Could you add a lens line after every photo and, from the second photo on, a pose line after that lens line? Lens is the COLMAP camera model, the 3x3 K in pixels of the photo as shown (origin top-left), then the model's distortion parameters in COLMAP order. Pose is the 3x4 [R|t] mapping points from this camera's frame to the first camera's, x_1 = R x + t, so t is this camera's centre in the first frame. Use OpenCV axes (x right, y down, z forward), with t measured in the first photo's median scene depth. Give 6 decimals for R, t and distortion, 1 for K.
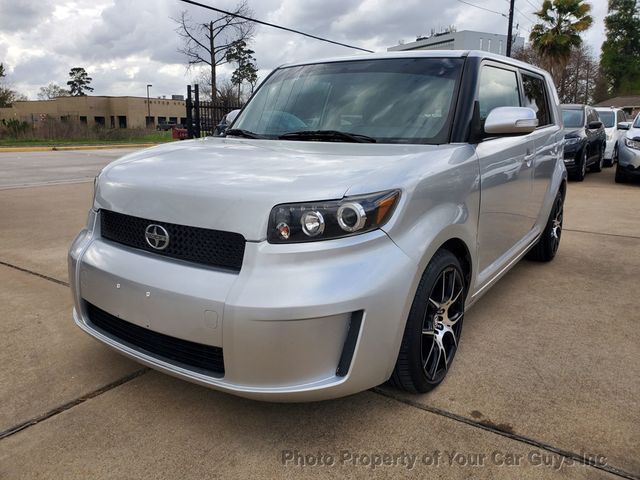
lens RADIAL K [[500.4, 0, 318.4], [0, 500.4, 243.7], [0, 0, 1]] dist [-0.051695, 0.113532]
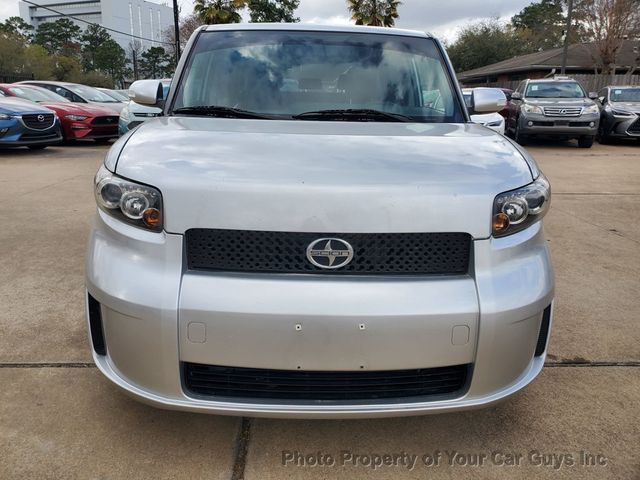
lens RADIAL K [[496.8, 0, 316.6], [0, 496.8, 239.9], [0, 0, 1]] dist [0.011194, 0.005252]
pose [[0.802949, -0.156038, 0.575261, -0.714271], [0.126993, 0.987751, 0.090668, -0.097381], [-0.582362, 0.000253, 0.812929, 0.357366]]
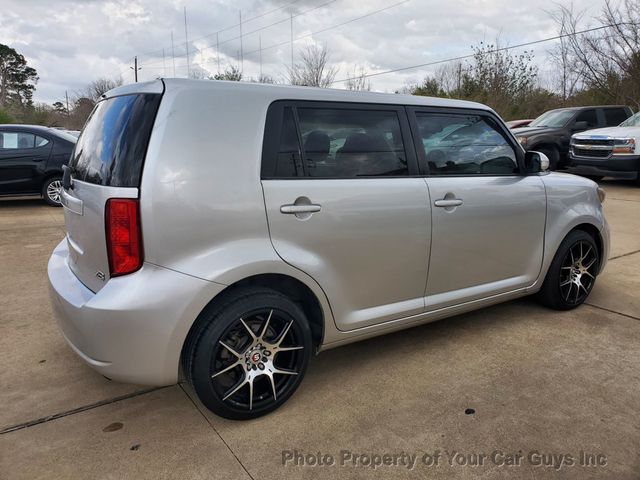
lens RADIAL K [[498.0, 0, 320.8], [0, 498.0, 236.6], [0, 0, 1]] dist [0.007140, 0.008819]
pose [[-0.921476, -0.080186, 0.380068, -0.254919], [0.091057, 0.906604, 0.412041, -0.901145], [-0.377611, 0.414294, -0.828113, 3.285428]]
